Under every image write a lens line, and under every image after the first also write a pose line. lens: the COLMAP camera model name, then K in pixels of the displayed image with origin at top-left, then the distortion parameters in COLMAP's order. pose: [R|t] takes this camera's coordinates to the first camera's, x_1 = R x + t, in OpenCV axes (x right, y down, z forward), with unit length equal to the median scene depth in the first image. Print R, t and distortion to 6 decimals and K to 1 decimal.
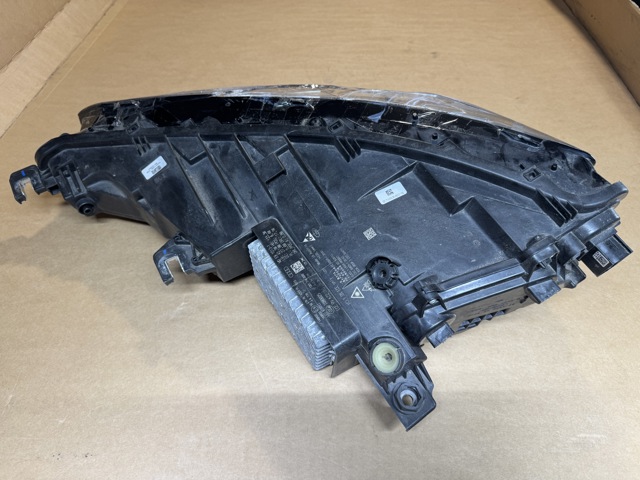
lens RADIAL K [[455.0, 0, 320.0], [0, 455.0, 240.0], [0, 0, 1]] dist [-0.049970, 0.006920]
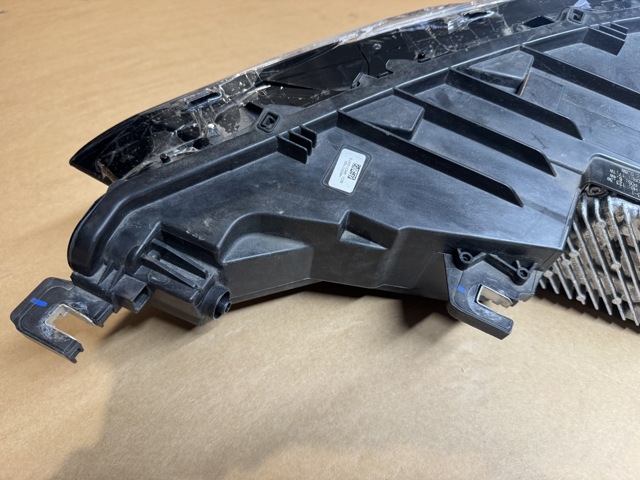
lens RADIAL K [[455.0, 0, 320.0], [0, 455.0, 240.0], [0, 0, 1]] dist [-0.049970, 0.006920]
pose [[0.824792, -0.393100, 0.406435, -0.612414], [0.418202, 0.907877, 0.029419, -0.104776], [-0.380558, 0.145708, 0.913206, 0.483227]]
